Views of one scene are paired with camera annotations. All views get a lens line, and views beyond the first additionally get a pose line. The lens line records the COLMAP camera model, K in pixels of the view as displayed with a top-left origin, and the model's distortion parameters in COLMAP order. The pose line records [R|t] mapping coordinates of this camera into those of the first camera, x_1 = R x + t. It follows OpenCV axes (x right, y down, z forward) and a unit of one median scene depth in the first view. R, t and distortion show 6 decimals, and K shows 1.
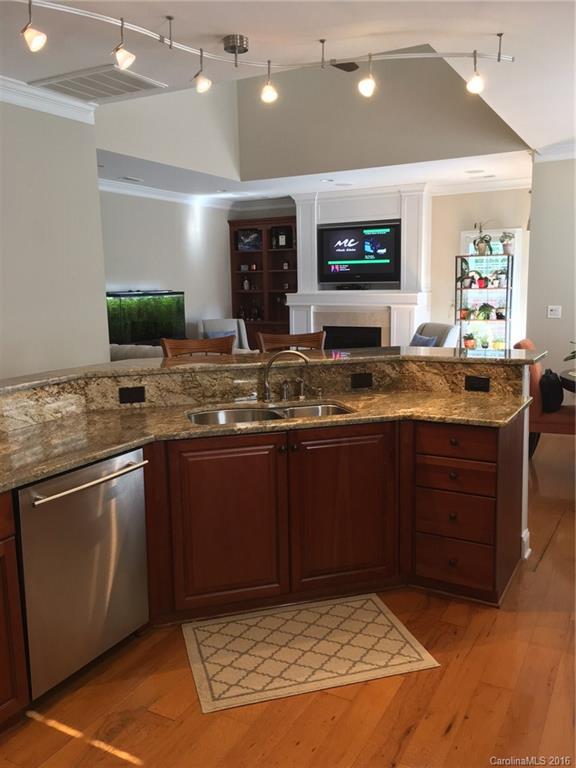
lens RADIAL K [[652.7, 0, 290.6], [0, 652.7, 380.9], [0, 0, 1]] dist [0.033140, -0.041312]
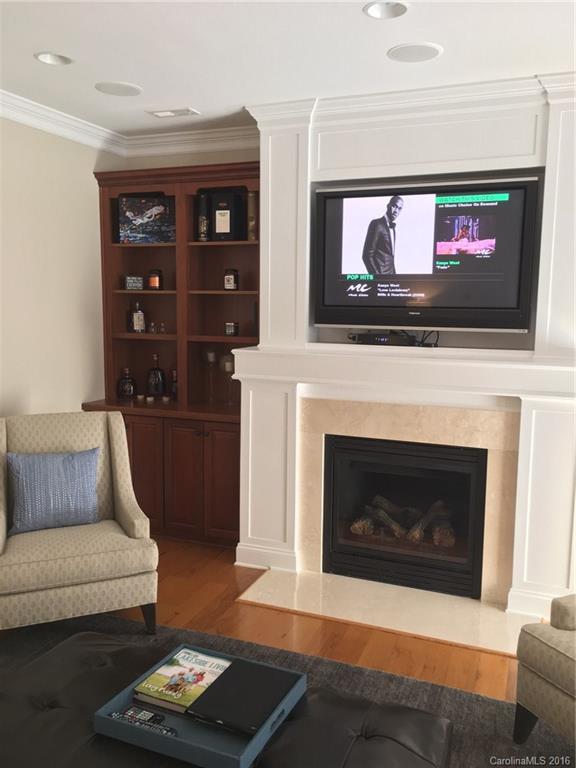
lens RADIAL K [[652.7, 0, 286.1], [0, 652.7, 380.3], [0, 0, 1]] dist [0.033140, -0.041312]
pose [[0.992957, 0.013419, 0.117712, -0.020976], [-0.009975, 0.999506, -0.029802, -0.100980], [-0.118054, 0.028418, 0.992601, 0.584304]]
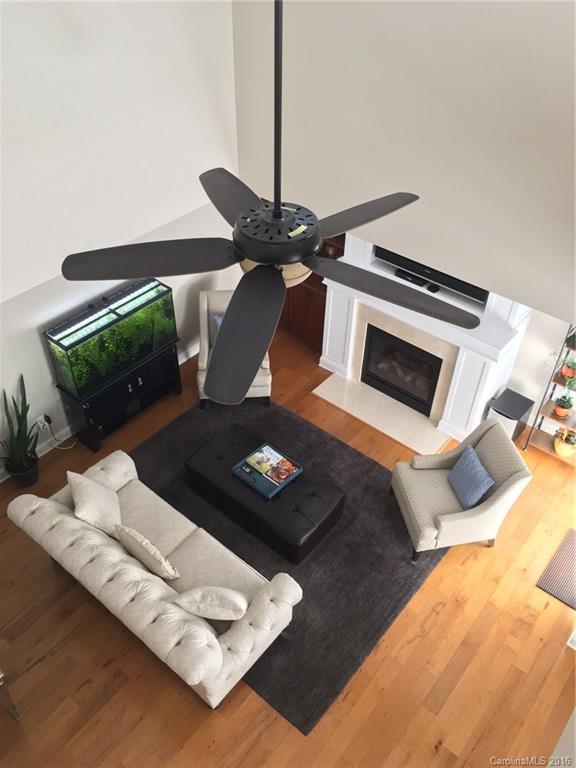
lens RADIAL K [[652.7, 0, 288.3], [0, 652.7, 384.7], [0, 0, 1]] dist [0.033140, -0.041312]
pose [[0.979871, 0.157308, -0.122914, 0.060222], [-0.059813, 0.818751, 0.571025, -0.419985], [0.190463, -0.552179, 0.811679, 0.344240]]
